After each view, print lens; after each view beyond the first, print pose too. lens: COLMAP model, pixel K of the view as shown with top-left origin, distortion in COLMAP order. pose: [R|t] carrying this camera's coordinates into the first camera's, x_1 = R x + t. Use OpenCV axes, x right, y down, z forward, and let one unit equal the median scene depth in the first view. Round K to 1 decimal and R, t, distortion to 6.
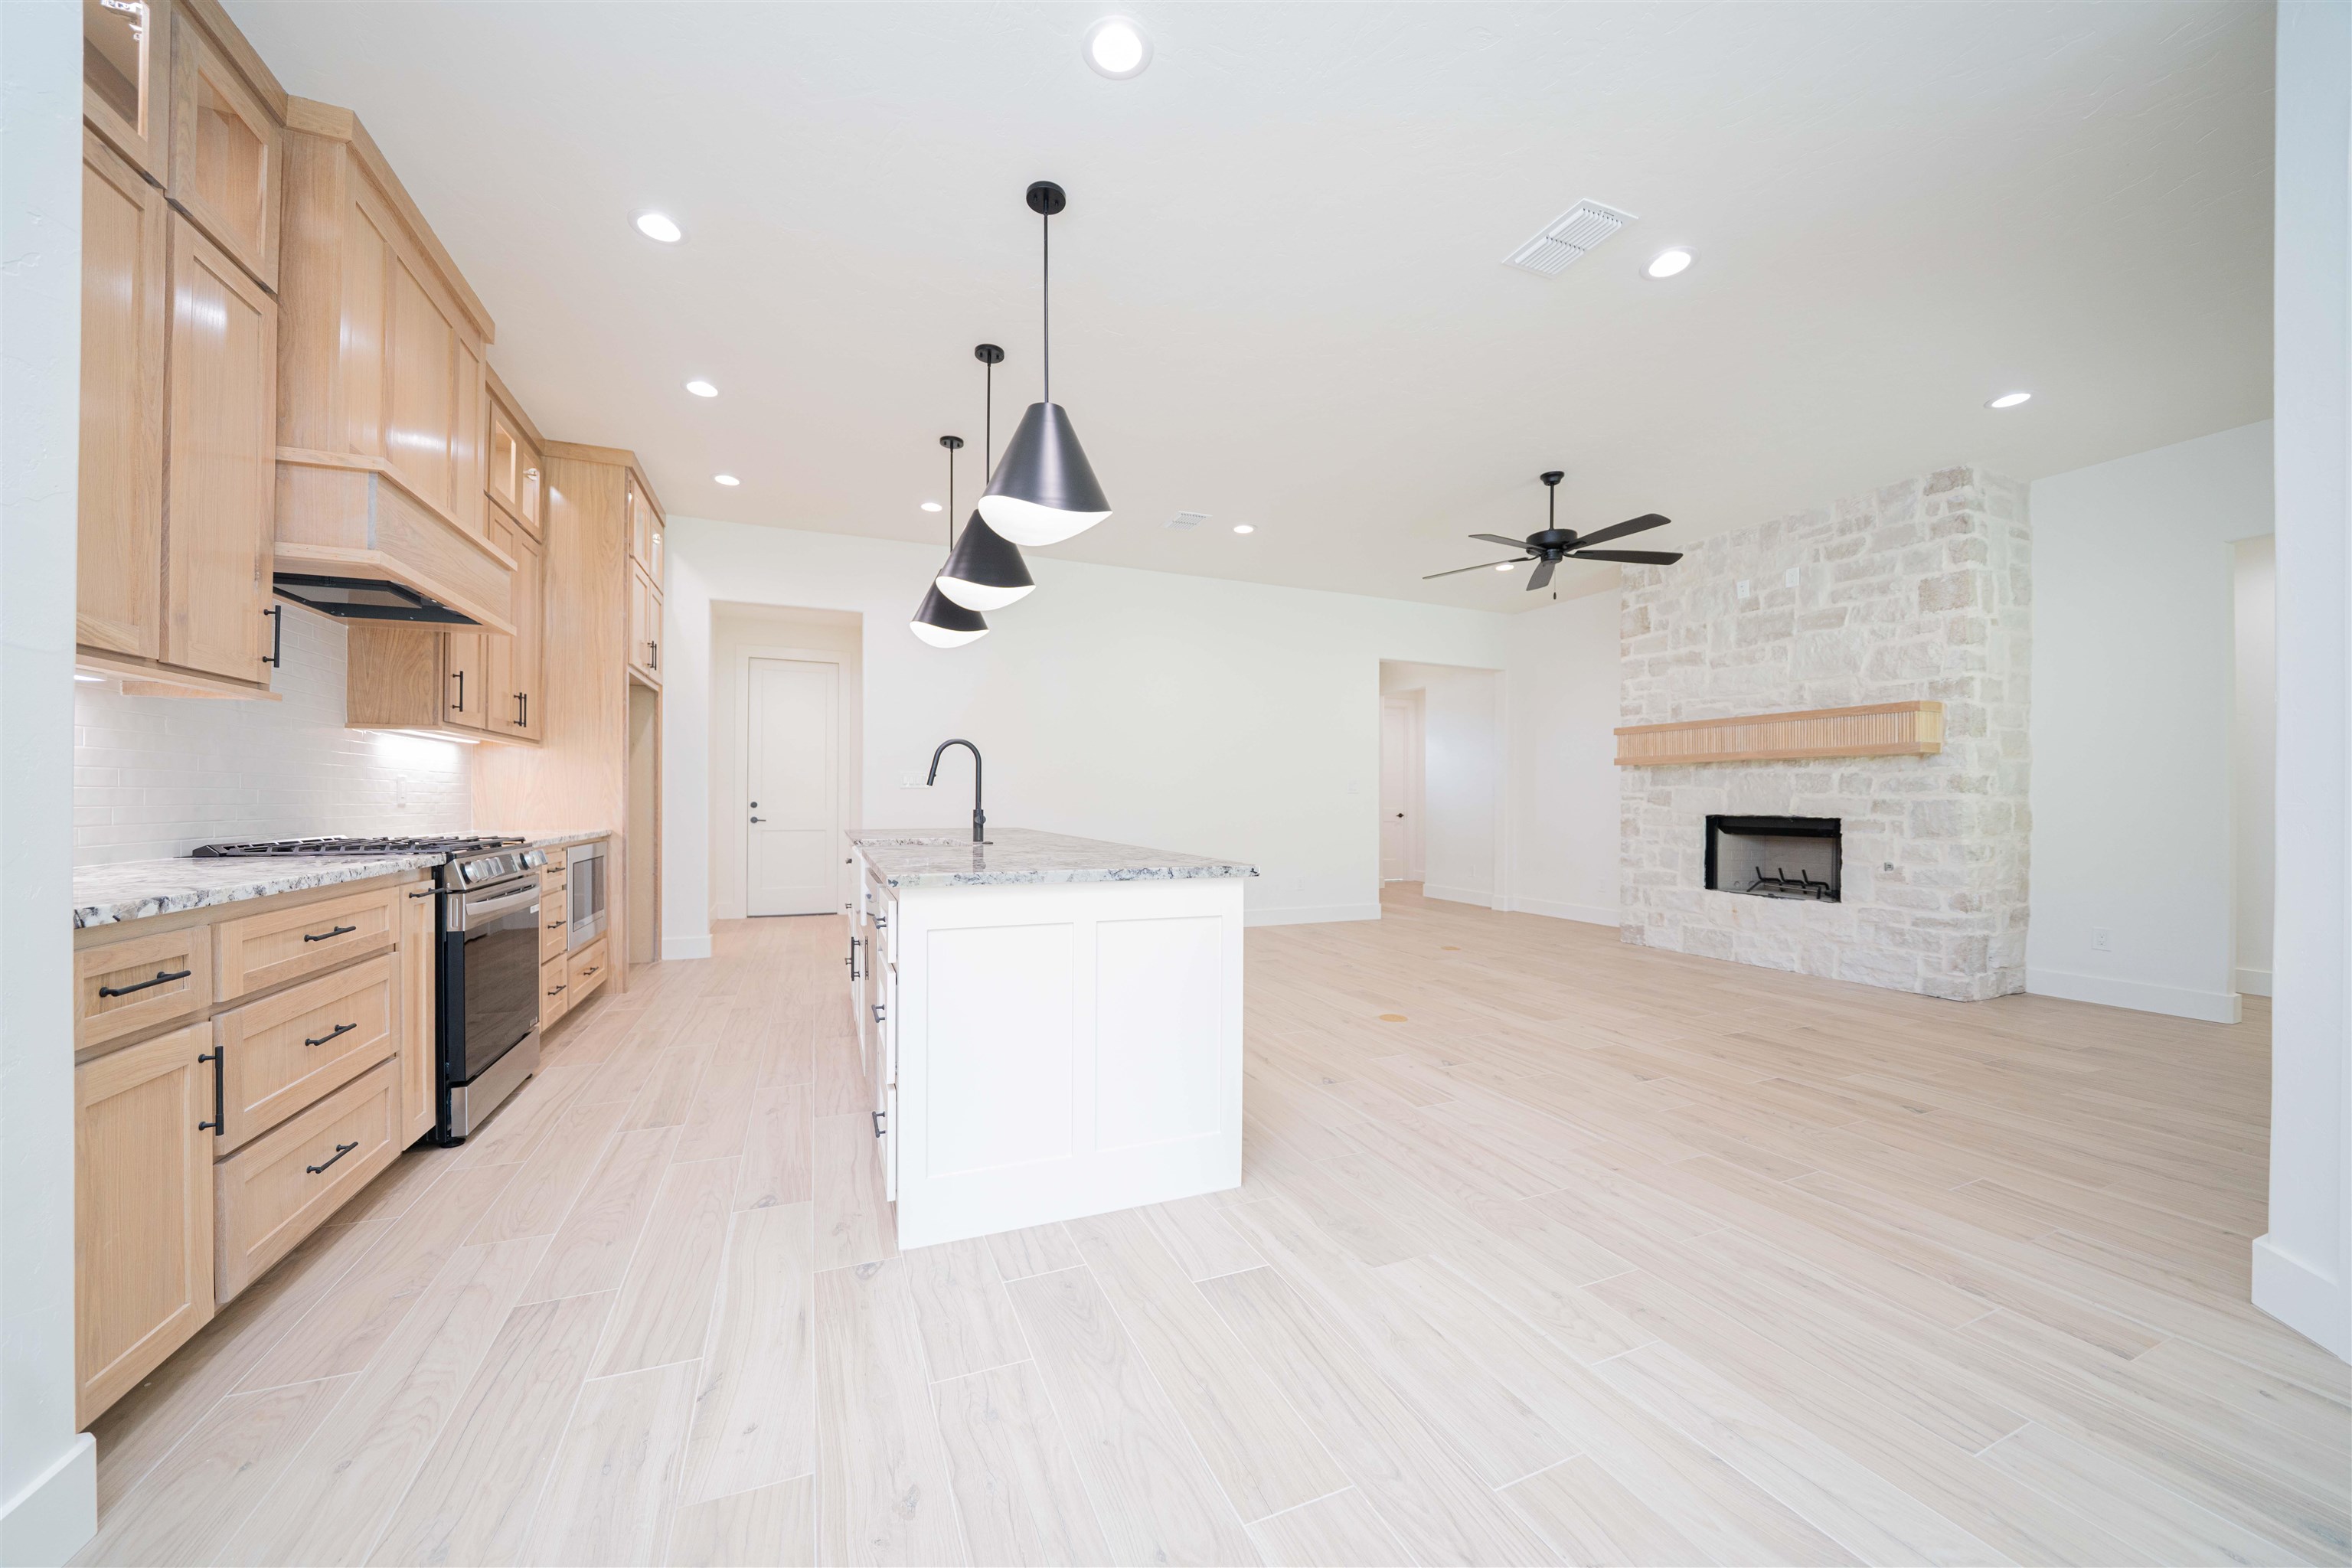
lens RADIAL K [[825.7, 0, 1164.2], [0, 825.7, 801.0], [0, 0, 1]] dist [-0.021765, 0.001307]
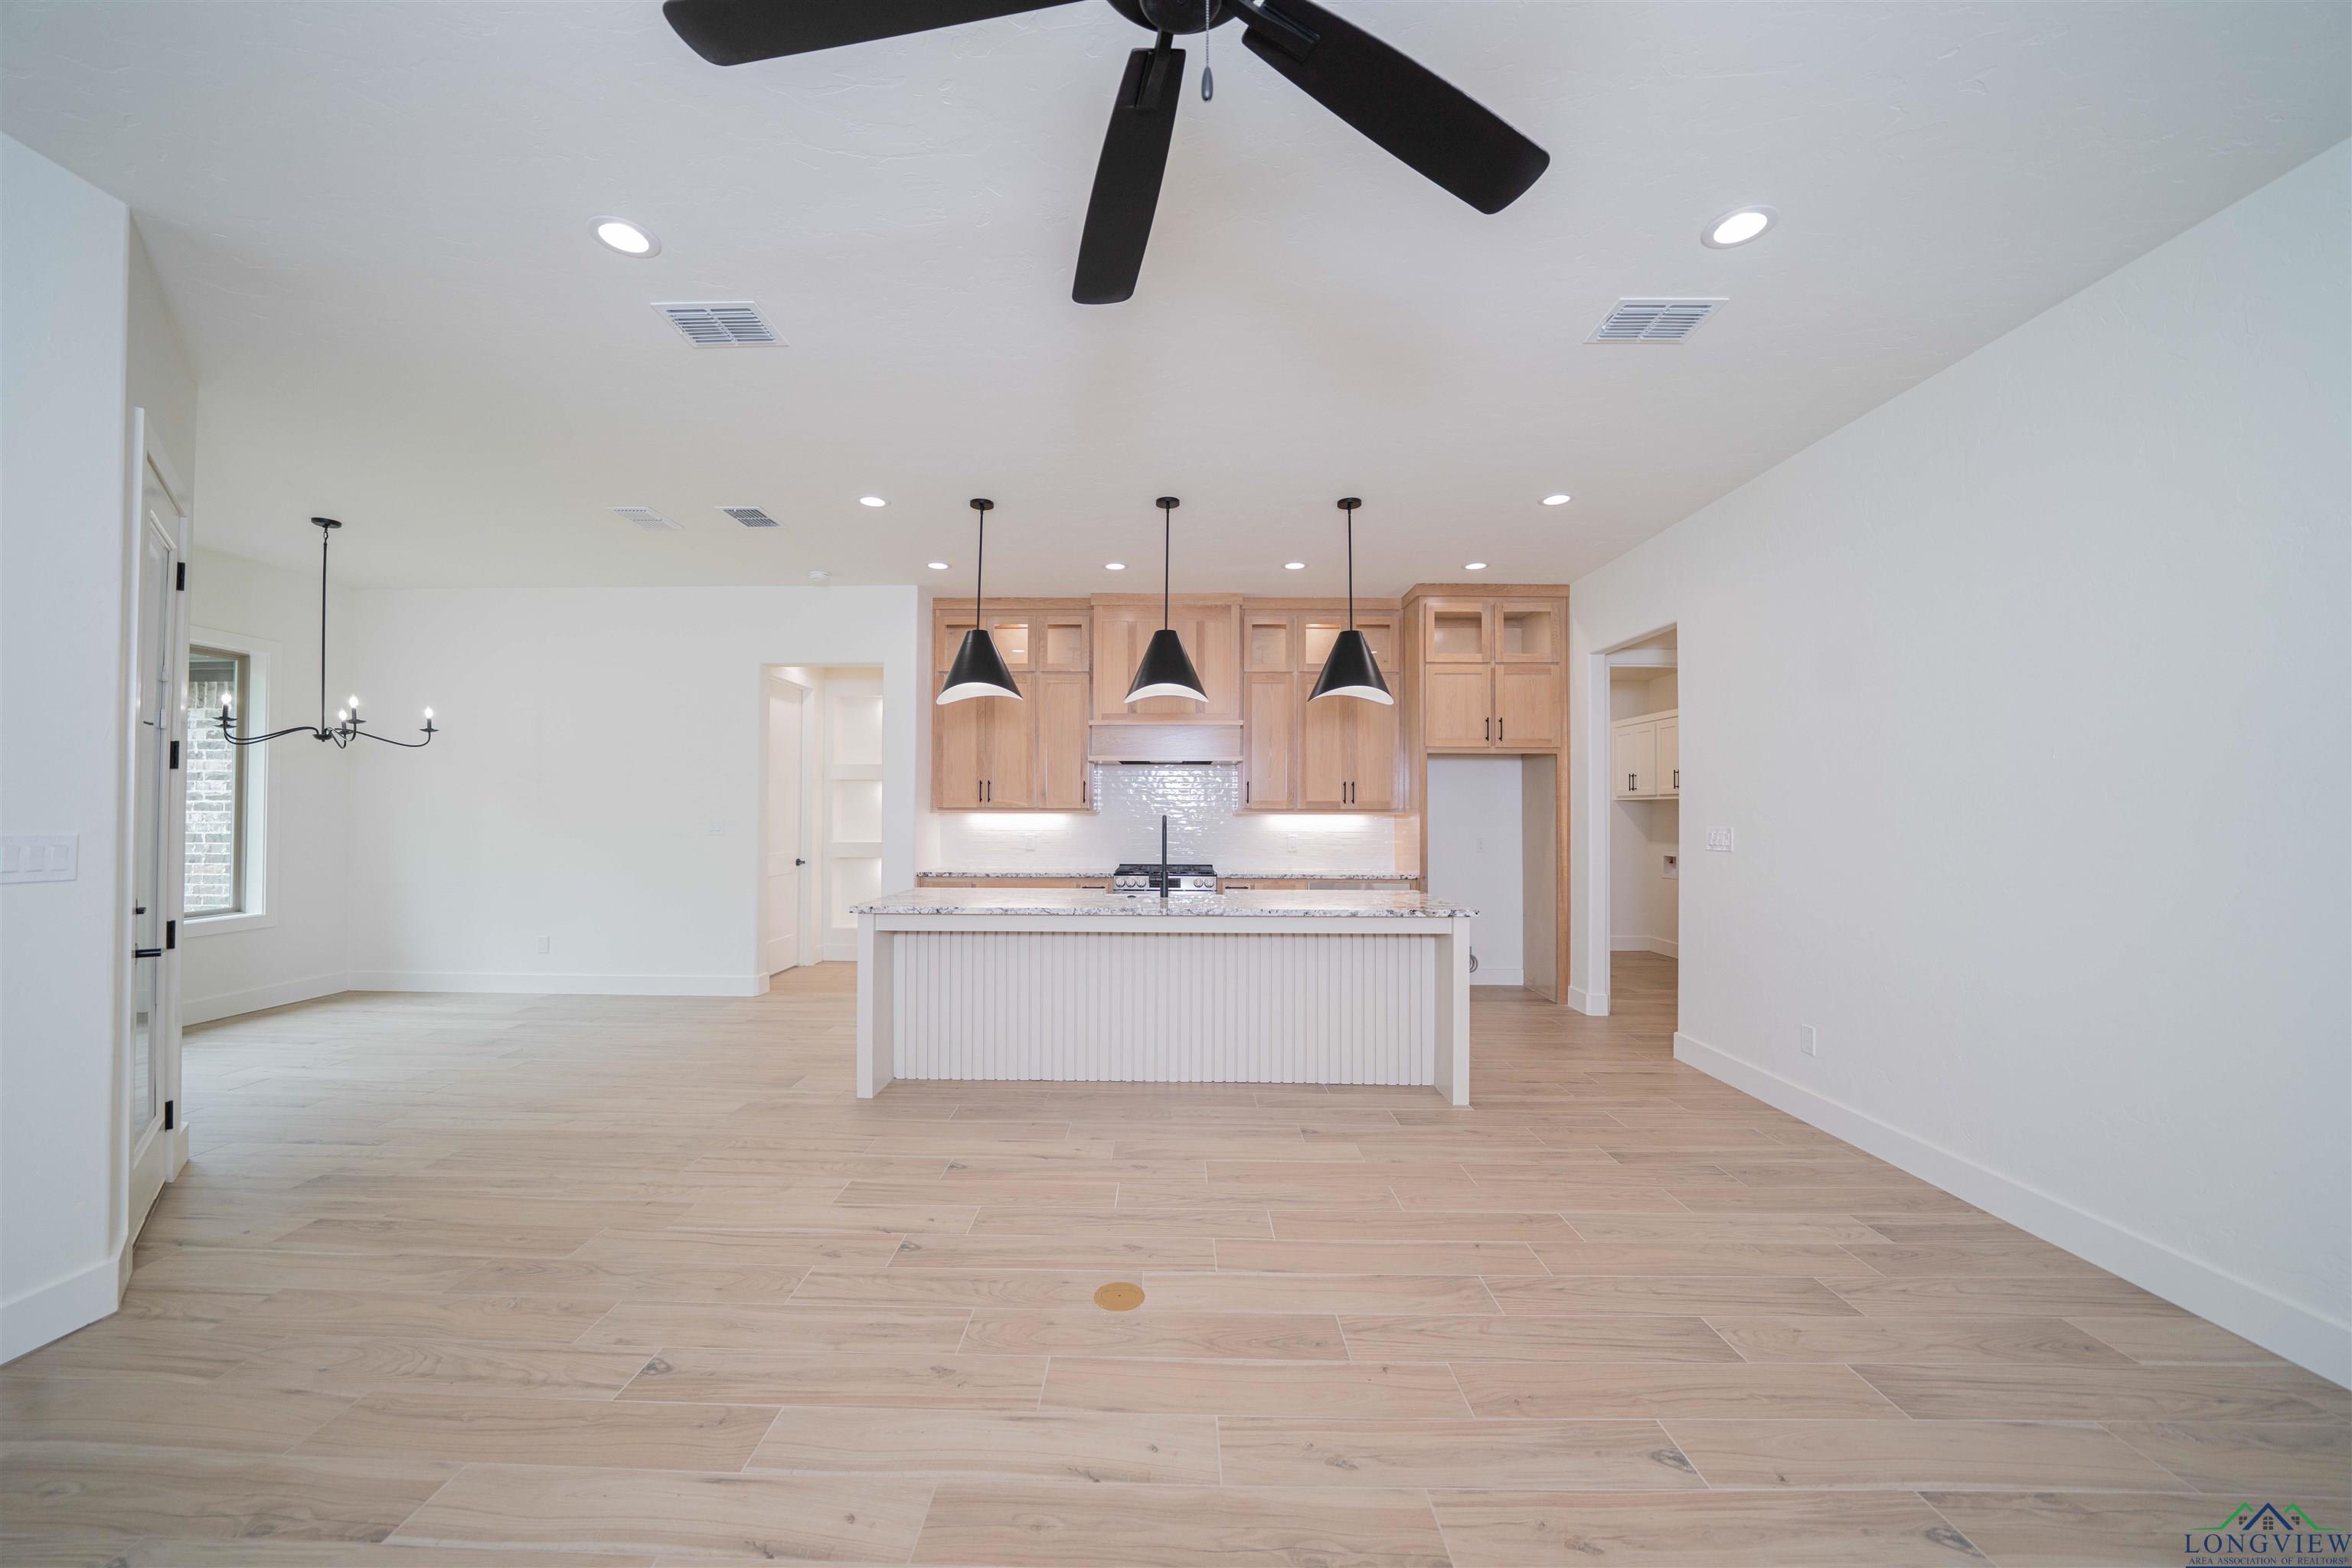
lens RADIAL K [[873.9, 0, 1163.8], [0, 873.9, 802.6], [0, 0, 1]] dist [-0.013307, 0.000043]
pose [[-0.412656, -0.016447, -0.910738, 0.774245], [-0.006681, 0.999865, -0.015030, -0.058047], [0.910862, -0.000117, -0.412710, 1.219241]]
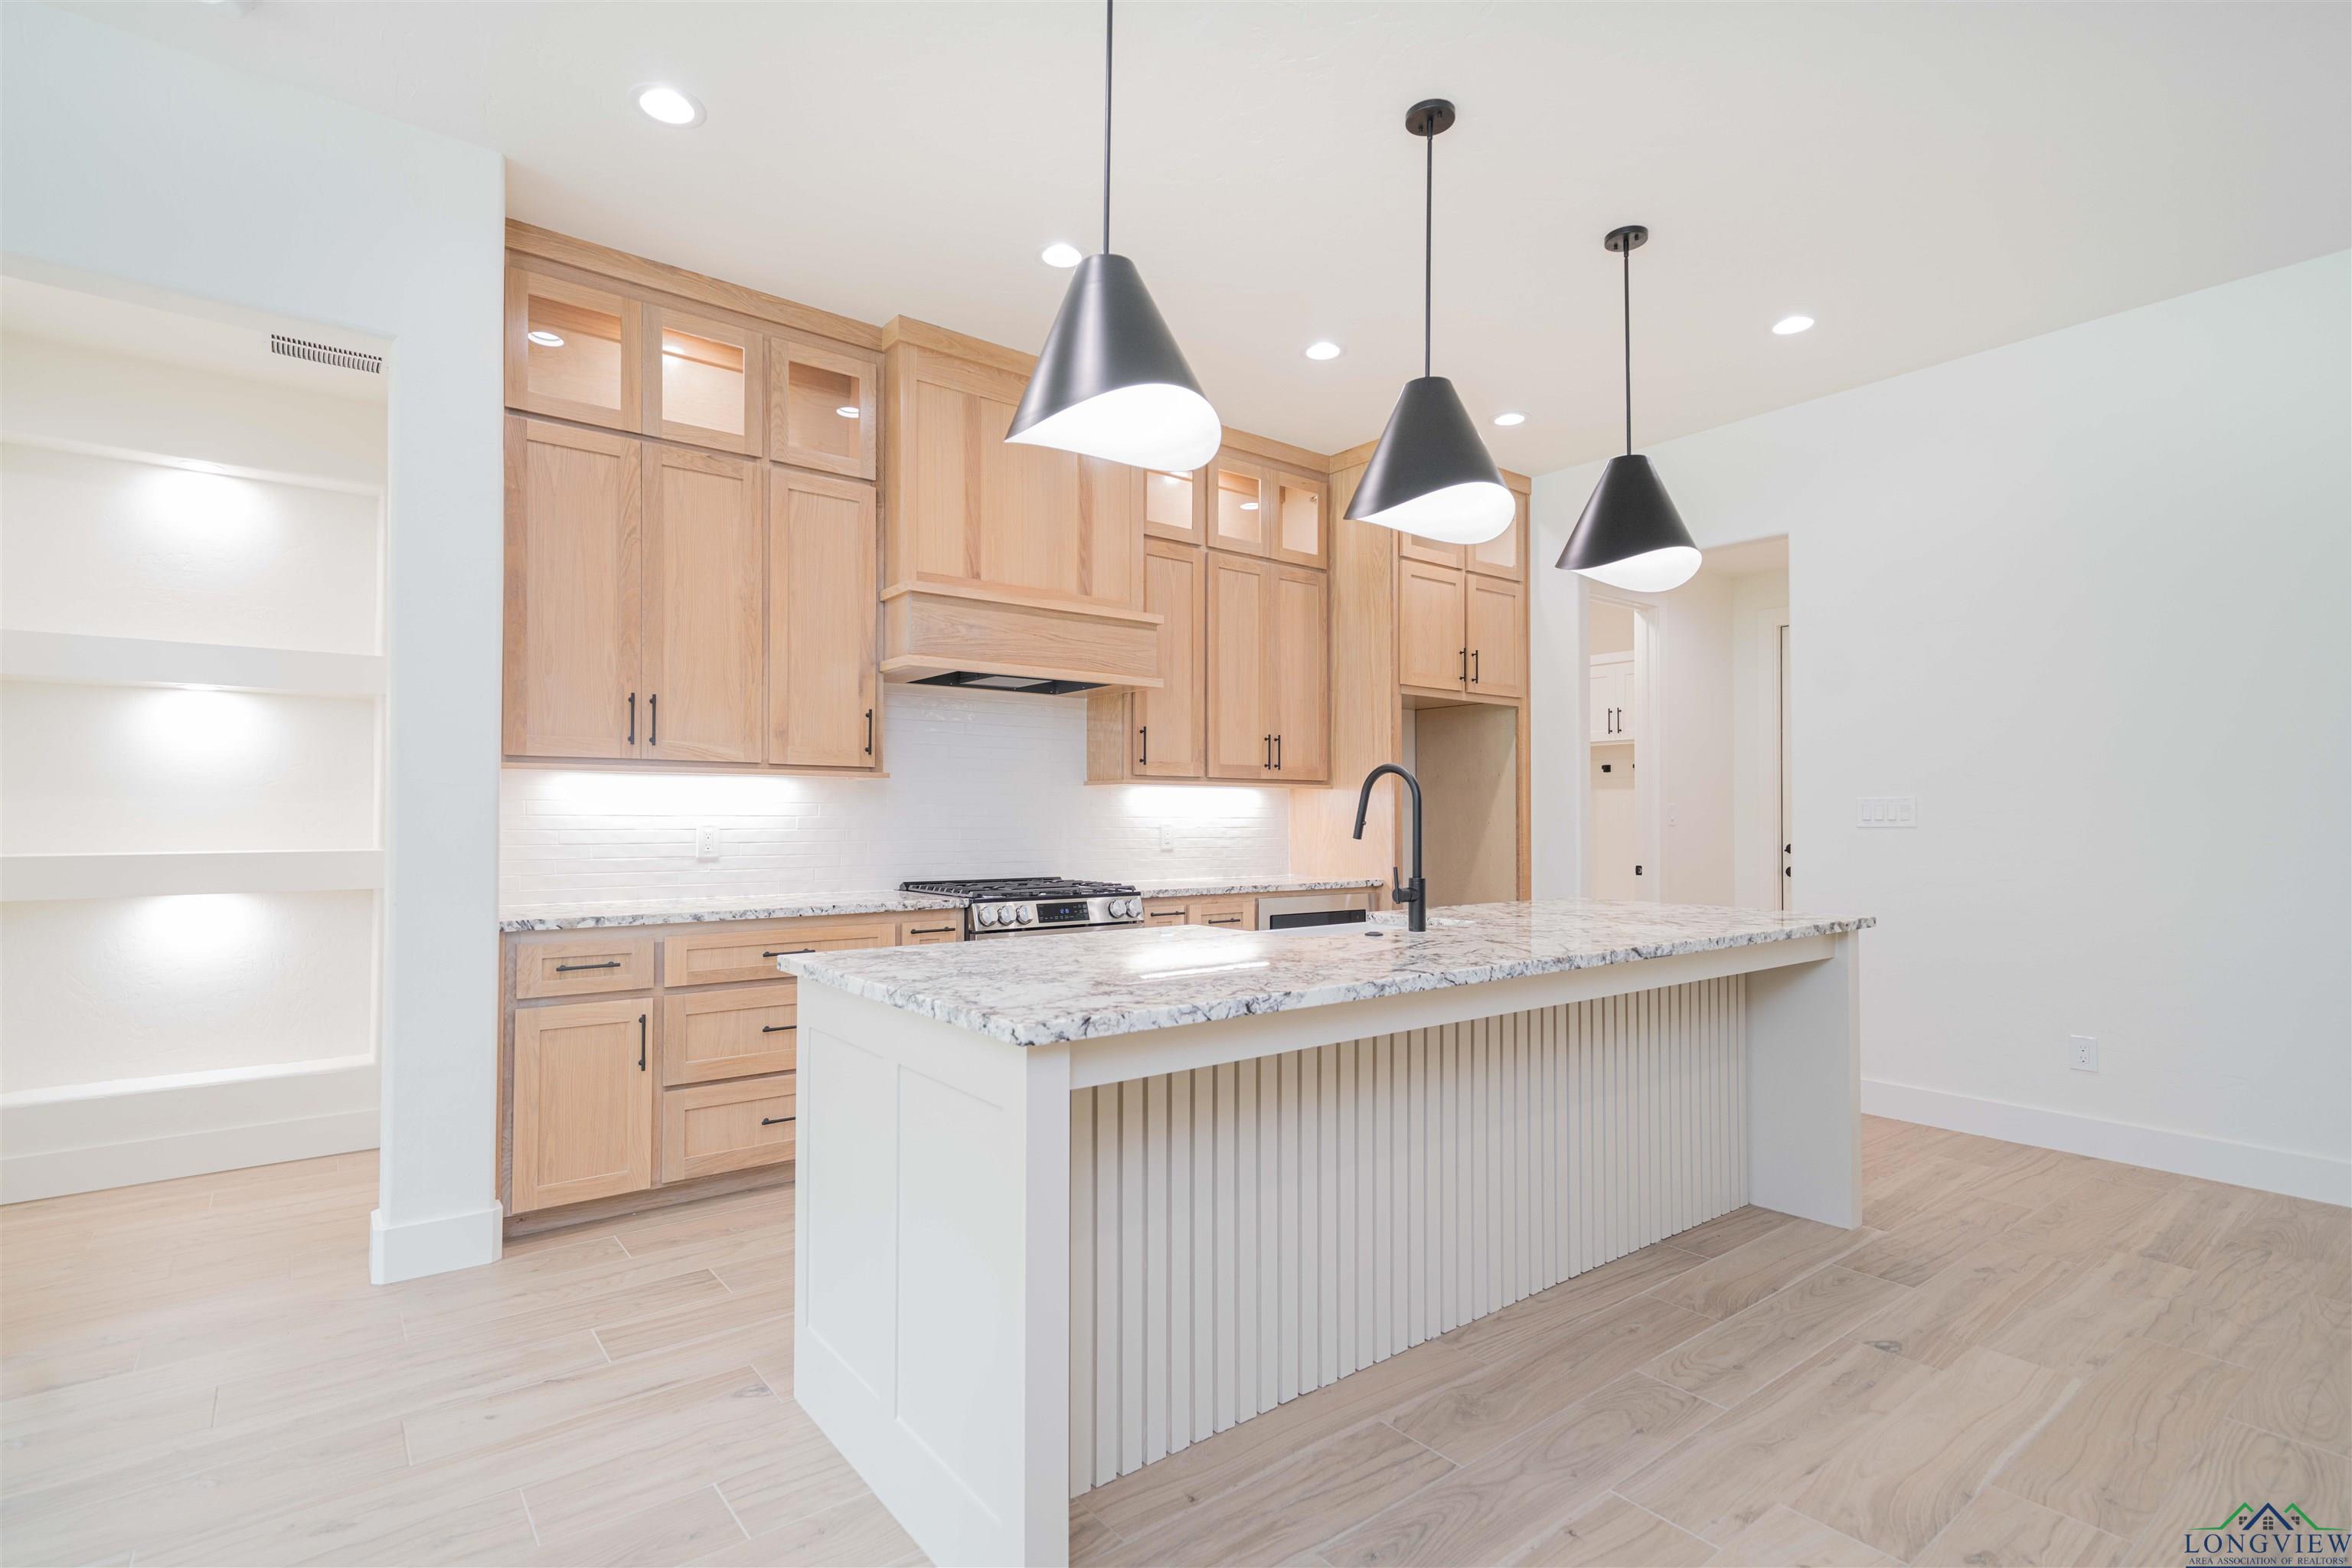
lens RADIAL K [[1132.8, 0, 1158.7], [0, 1132.8, 796.7], [0, 0, 1]] dist [0.005680, 0.001859]
pose [[0.254748, -0.023419, -0.966724, 0.419381], [-0.001244, 0.999698, -0.024546, -0.023055], [0.967007, 0.007455, 0.254642, 0.473463]]
